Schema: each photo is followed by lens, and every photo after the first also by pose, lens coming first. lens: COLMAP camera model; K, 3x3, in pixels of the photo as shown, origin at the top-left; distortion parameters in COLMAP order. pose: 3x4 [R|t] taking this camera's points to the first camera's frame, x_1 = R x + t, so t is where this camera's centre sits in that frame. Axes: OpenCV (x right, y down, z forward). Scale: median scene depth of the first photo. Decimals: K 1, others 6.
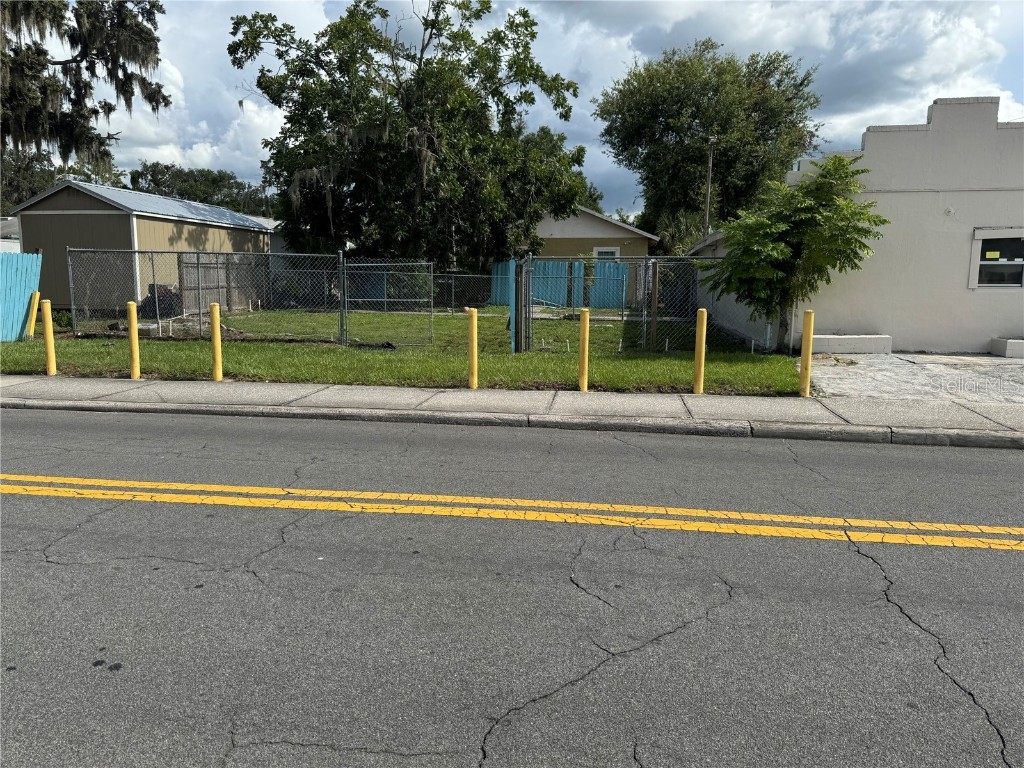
lens RADIAL K [[712.8, 0, 503.4], [0, 712.8, 387.4], [0, 0, 1]] dist [0.089238, -0.123222]
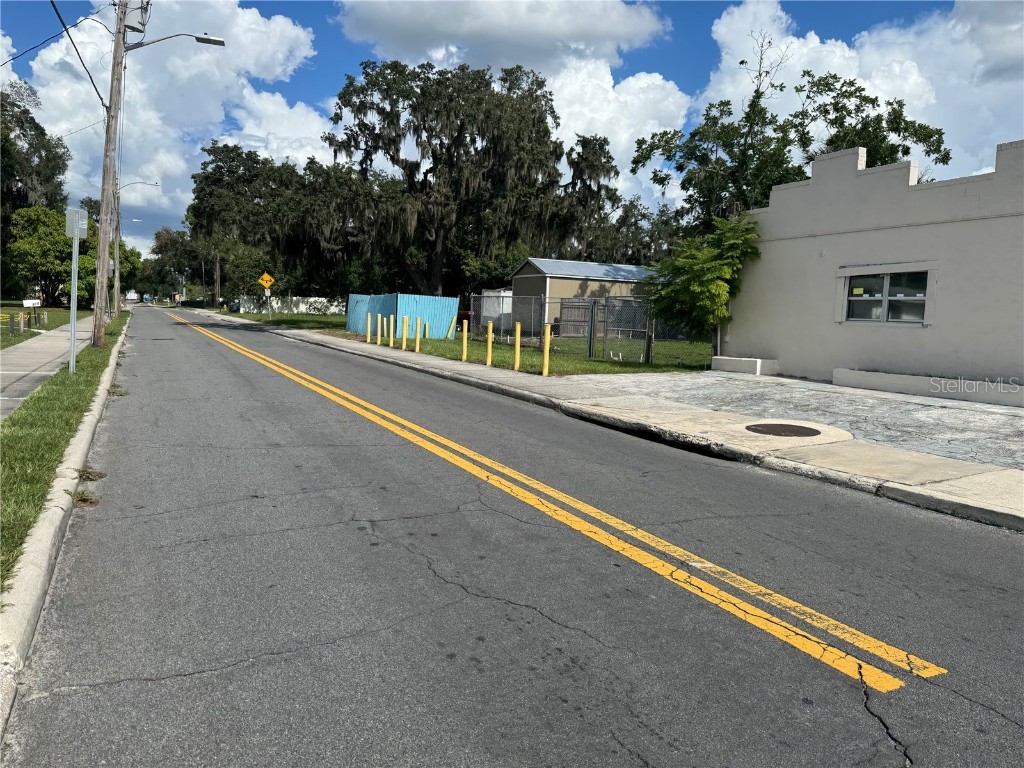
lens RADIAL K [[718.9, 0, 514.8], [0, 718.9, 378.9], [0, 0, 1]] dist [0.075547, -0.118602]
pose [[0.577974, 0.089578, -0.811123, 1.267380], [-0.157568, 0.987503, -0.003220, 0.027708], [0.800698, 0.129668, 0.584866, -0.014606]]
